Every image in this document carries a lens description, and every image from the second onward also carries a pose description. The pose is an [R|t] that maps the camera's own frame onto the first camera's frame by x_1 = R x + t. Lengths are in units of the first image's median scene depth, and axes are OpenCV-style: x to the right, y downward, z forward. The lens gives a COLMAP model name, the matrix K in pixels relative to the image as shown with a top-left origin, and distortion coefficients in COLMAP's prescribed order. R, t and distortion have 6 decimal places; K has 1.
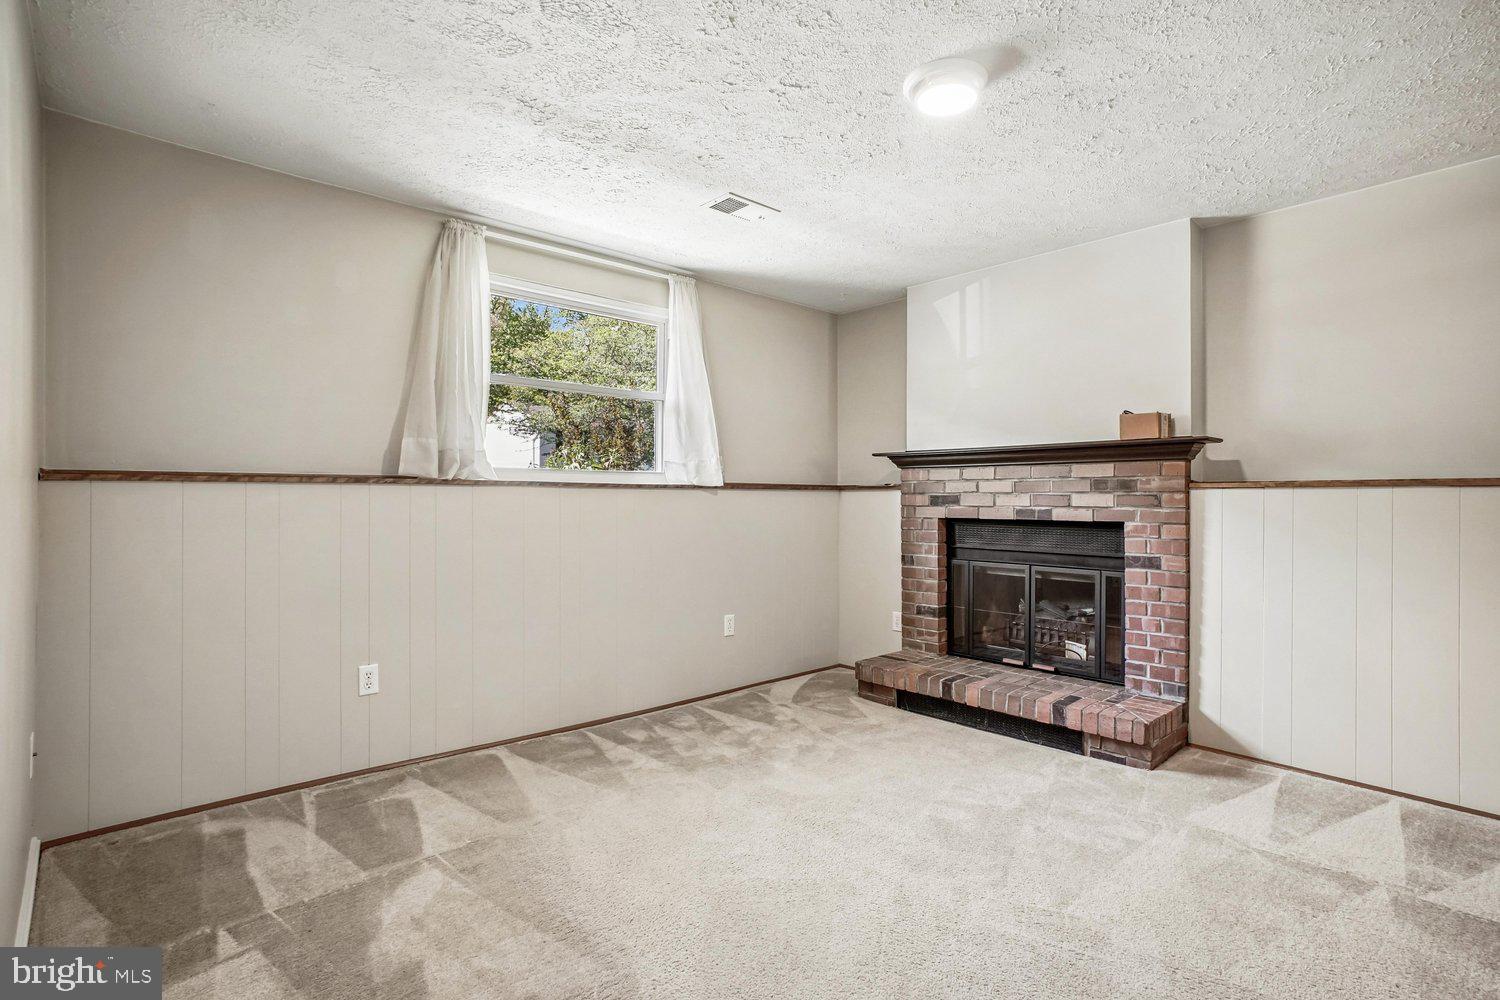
lens RADIAL K [[733.9, 0, 750.0], [0, 733.9, 500.0], [0, 0, 1]] dist [-0.042694, 0.025494]
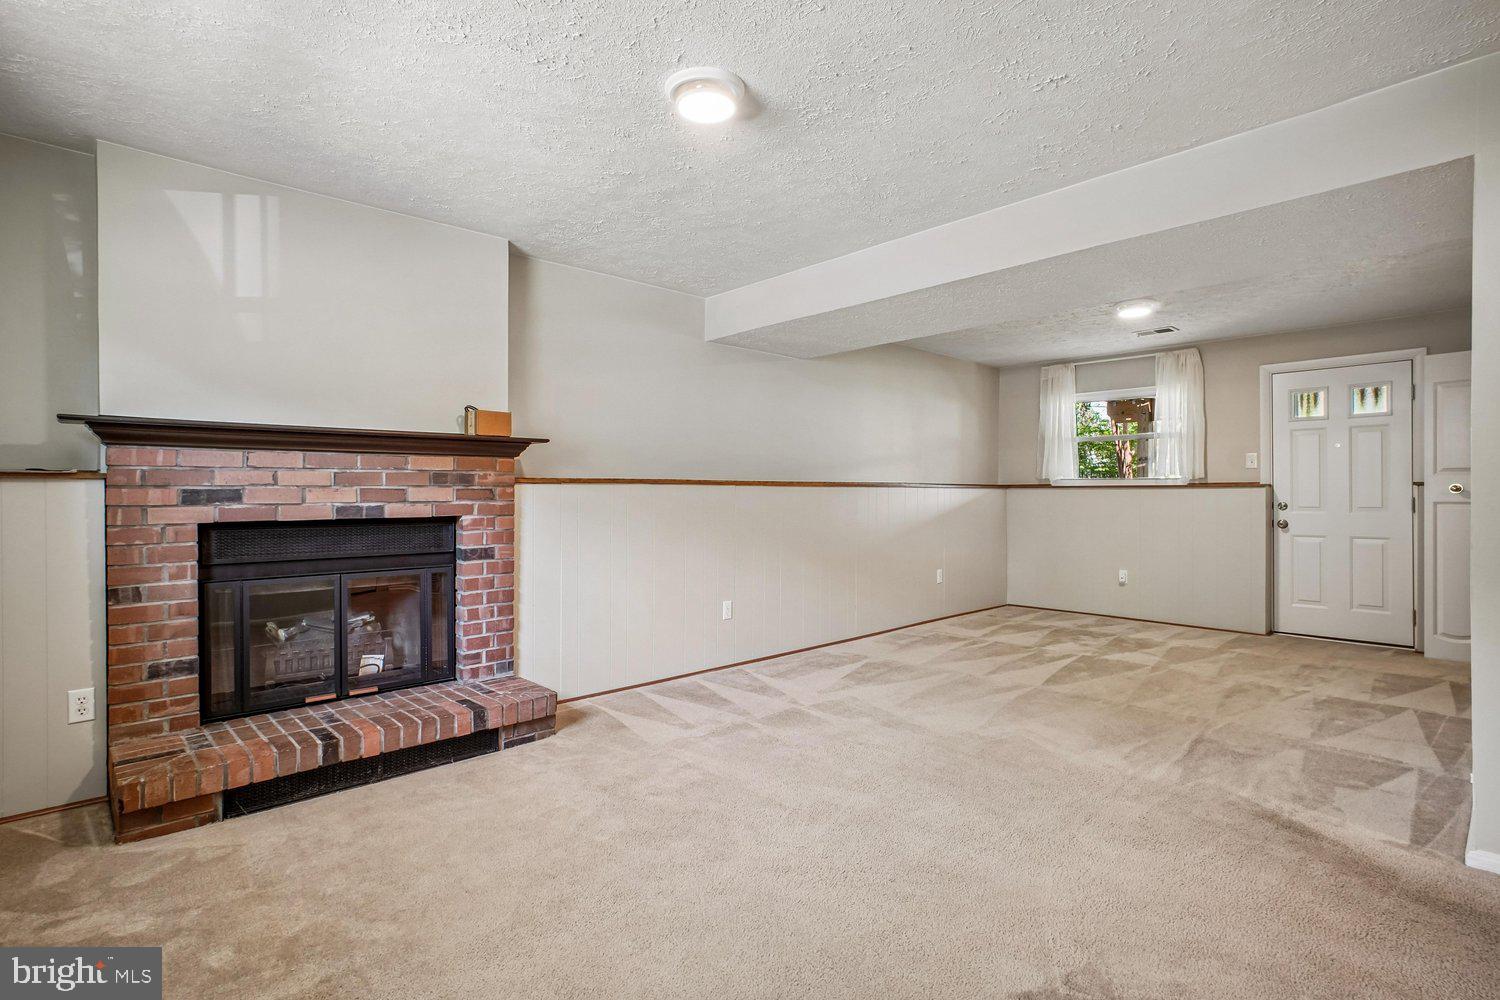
lens RADIAL K [[738.2, 0, 737.2], [0, 738.2, 491.6], [0, 0, 1]] dist [-0.003885, 0.000095]
pose [[-0.009426, -0.004331, 0.999946, -0.499793], [0.004364, 0.999981, 0.004372, -0.005951], [-0.999946, 0.004405, -0.009407, 0.615384]]
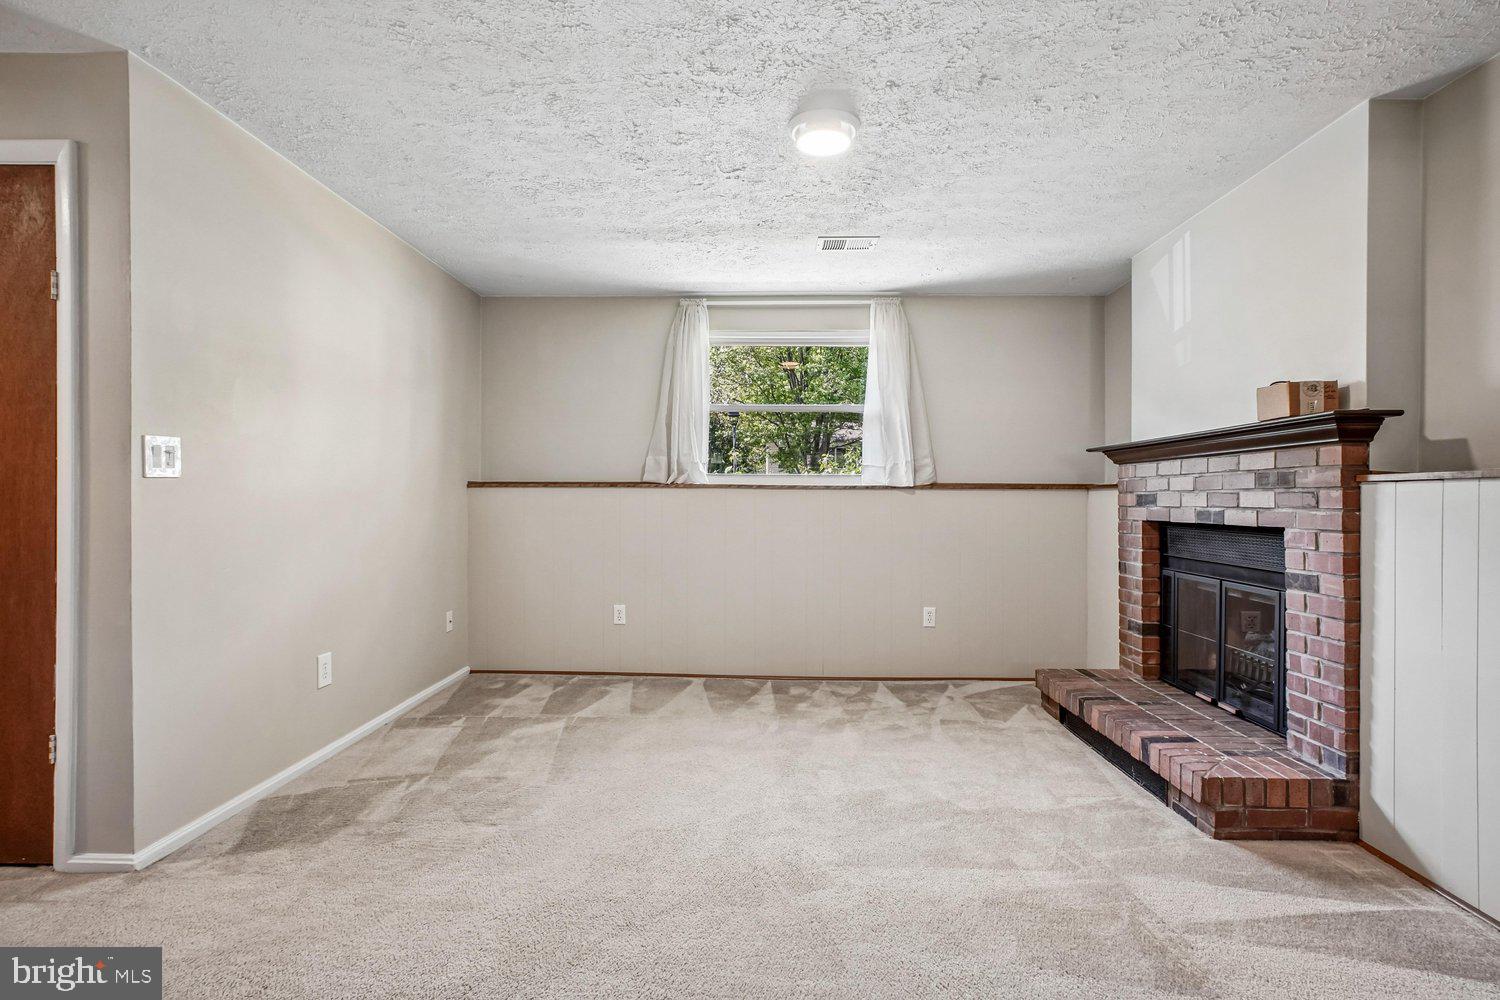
lens RADIAL K [[733.9, 0, 750.0], [0, 733.9, 500.0], [0, 0, 1]] dist [-0.042694, 0.025494]
pose [[0.719087, 0.002672, -0.694915, 0.623776], [-0.005750, 0.999981, -0.002104, 0.005791], [0.694896, 0.005509, 0.719089, 0.064651]]
